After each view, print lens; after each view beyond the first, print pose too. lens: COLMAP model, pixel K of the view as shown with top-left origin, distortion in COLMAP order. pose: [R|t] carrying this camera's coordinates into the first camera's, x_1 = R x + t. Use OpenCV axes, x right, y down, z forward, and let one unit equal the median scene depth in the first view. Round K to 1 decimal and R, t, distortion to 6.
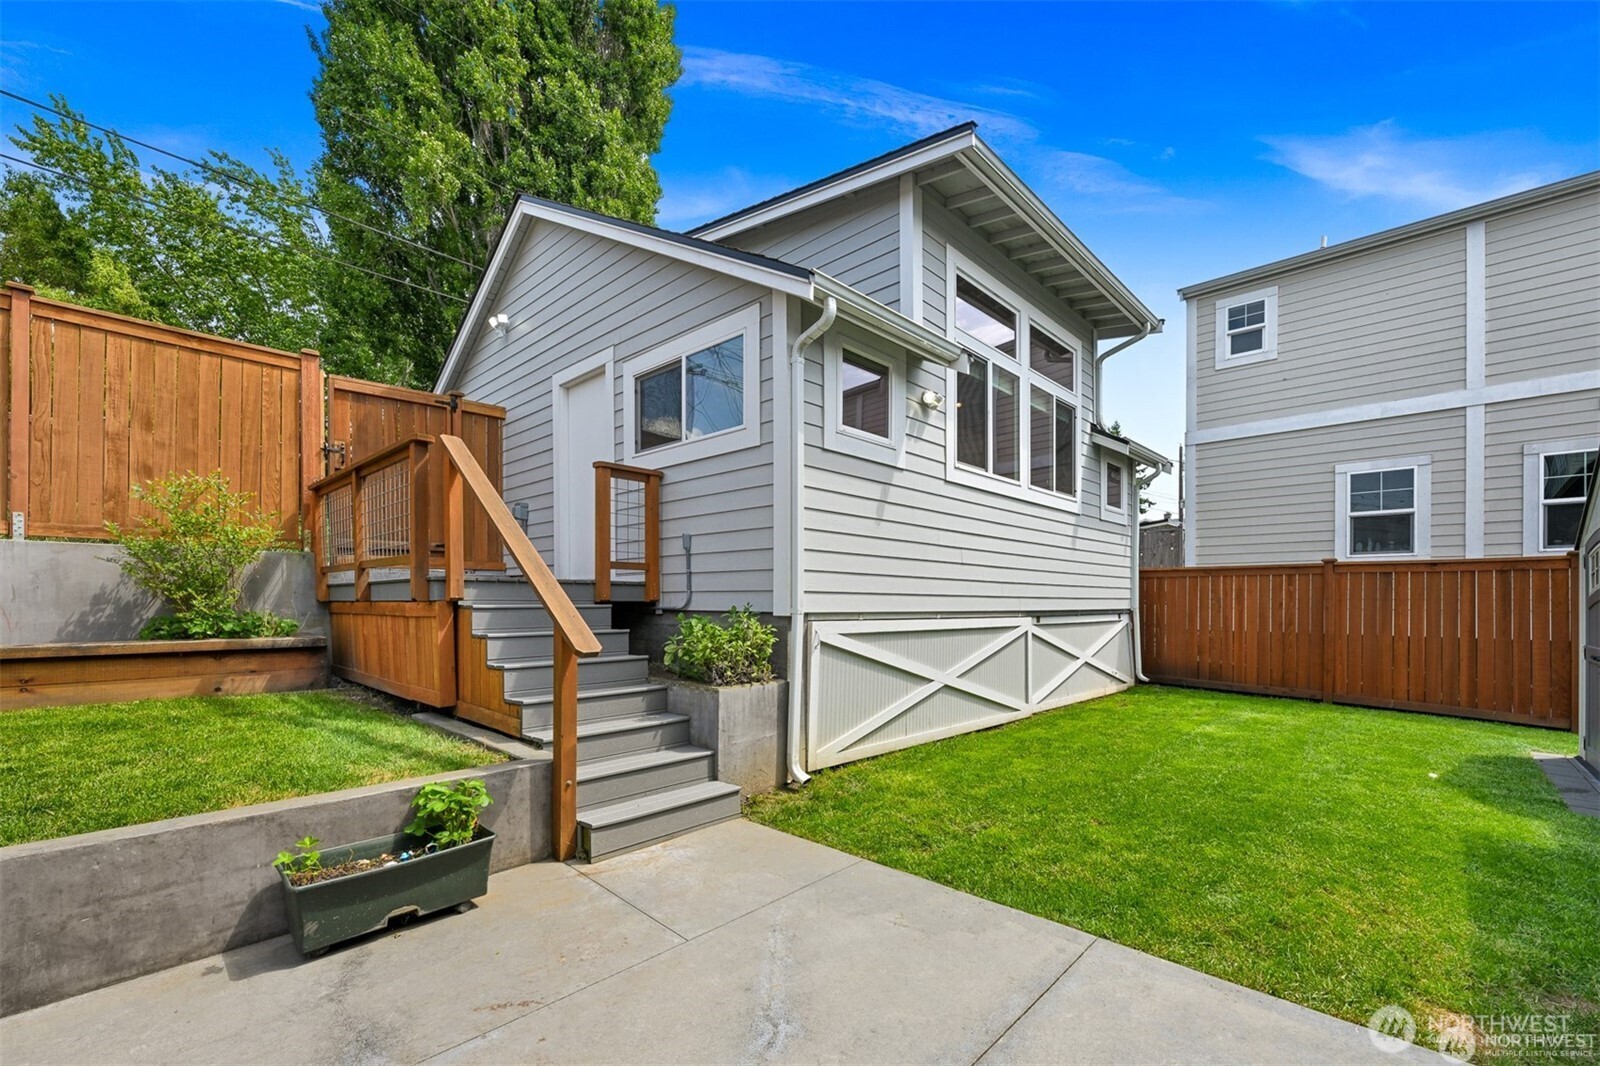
lens RADIAL K [[667.4, 0, 799.5], [0, 667.4, 604.8], [0, 0, 1]] dist [-0.000817, -0.000400]
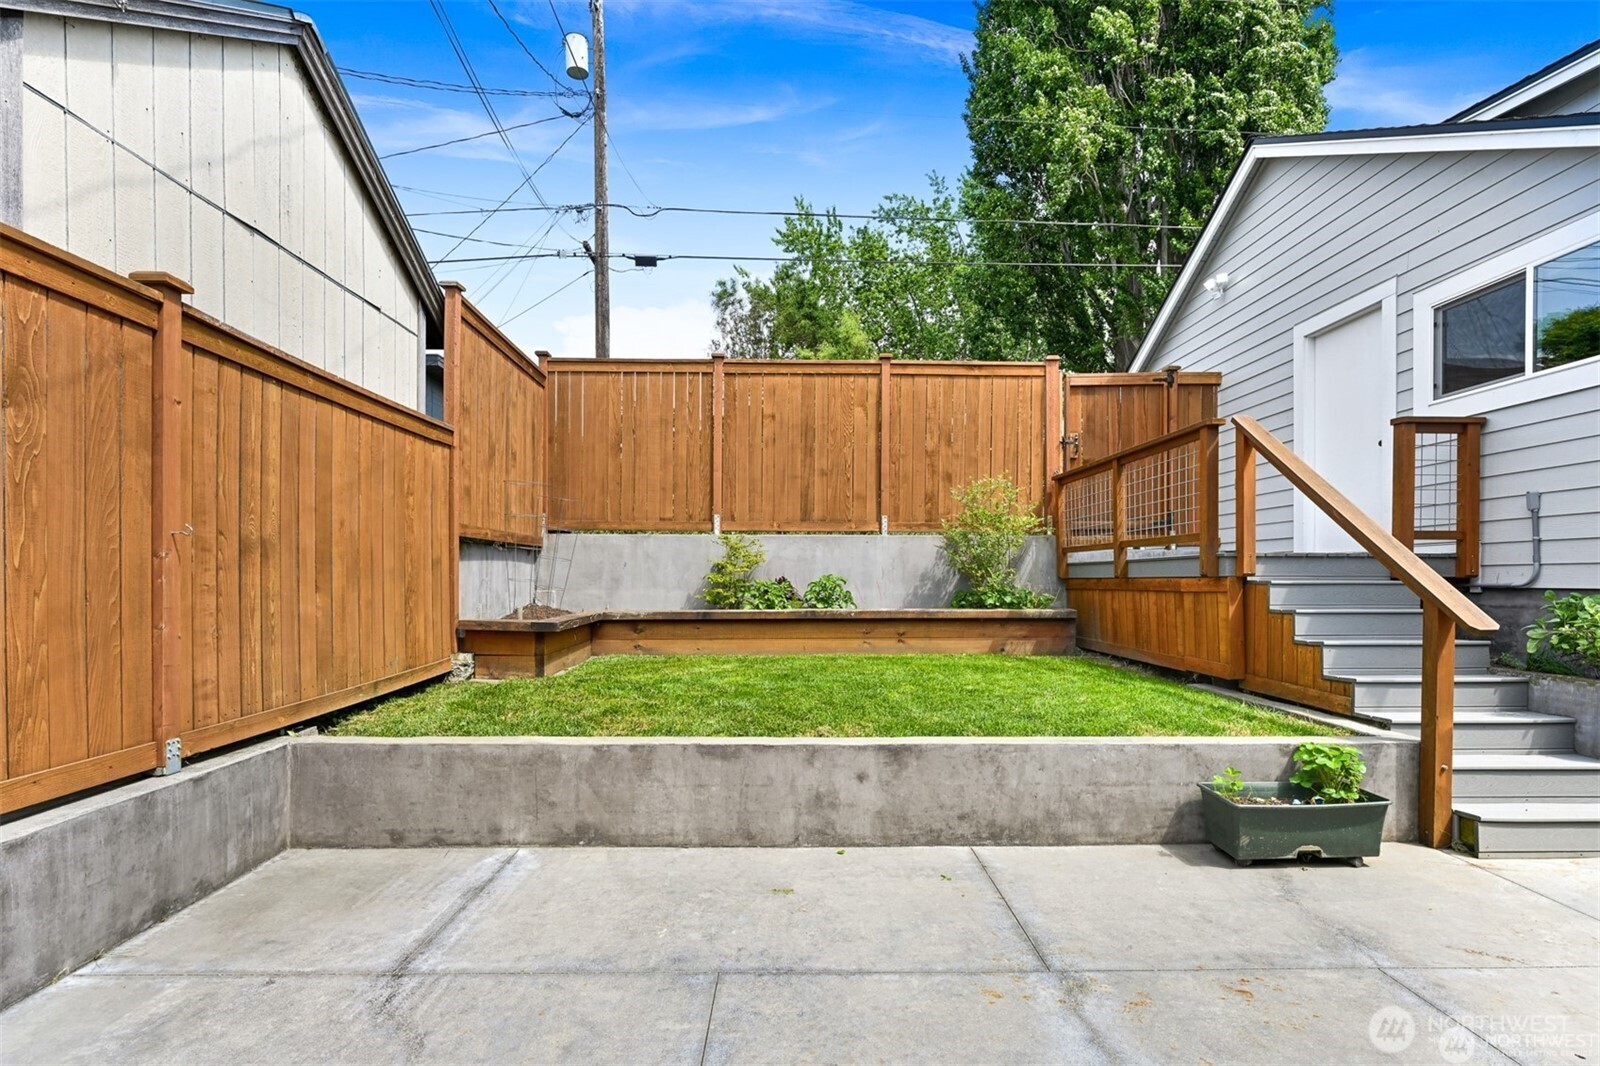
lens RADIAL K [[761.2, 0, 801.5], [0, 761.2, 588.5], [0, 0, 1]] dist [0.000219, 0.000782]
pose [[0.708335, 0.006992, -0.705841, -0.146869], [-0.003811, 0.999974, 0.006082, 0.006795], [0.705866, -0.001618, 0.708344, -0.257294]]
